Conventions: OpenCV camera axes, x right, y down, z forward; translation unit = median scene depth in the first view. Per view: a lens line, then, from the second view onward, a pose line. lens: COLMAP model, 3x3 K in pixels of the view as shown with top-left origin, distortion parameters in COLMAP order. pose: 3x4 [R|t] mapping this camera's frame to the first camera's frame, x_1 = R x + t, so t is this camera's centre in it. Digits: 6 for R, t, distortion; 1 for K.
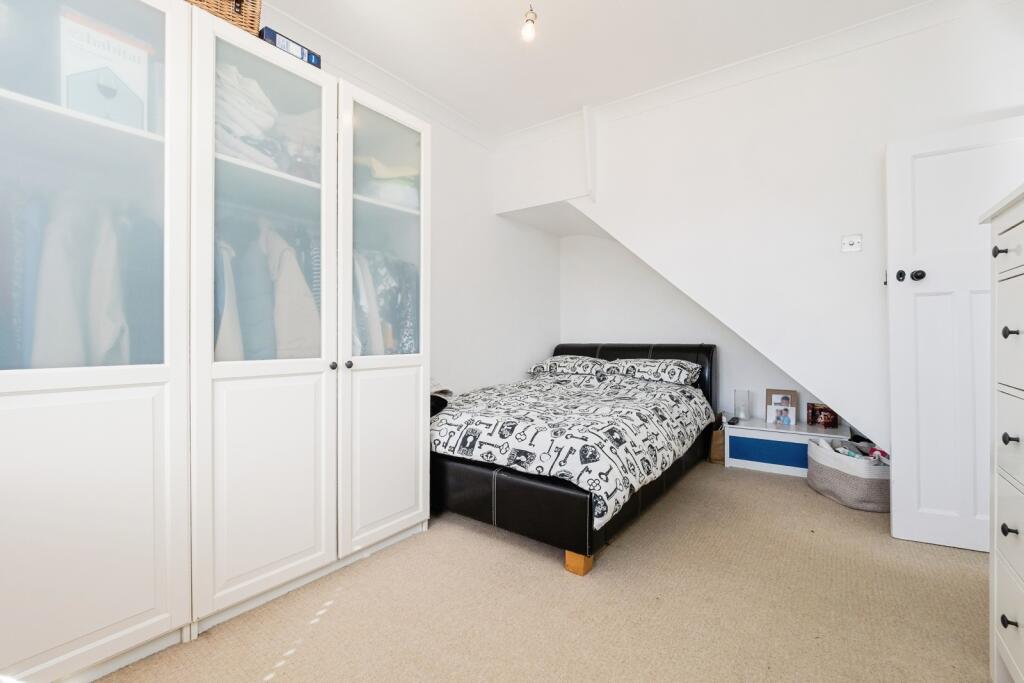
lens RADIAL K [[438.1, 0, 514.1], [0, 438.1, 337.7], [0, 0, 1]] dist [-0.002886, -0.001389]
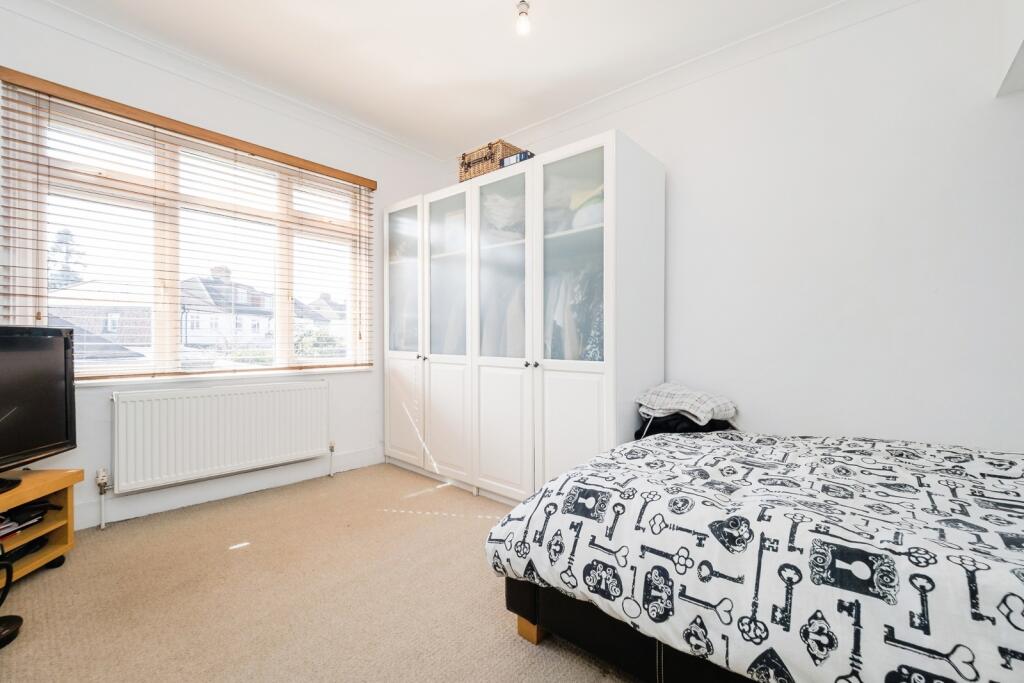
lens RADIAL K [[438.1, 0, 513.6], [0, 438.1, 340.4], [0, 0, 1]] dist [-0.002886, -0.001389]
pose [[-0.071347, 0.003276, -0.997446, 0.872603], [-0.007015, 0.999968, 0.003786, -0.016696], [0.997427, 0.007268, -0.071322, 0.919490]]
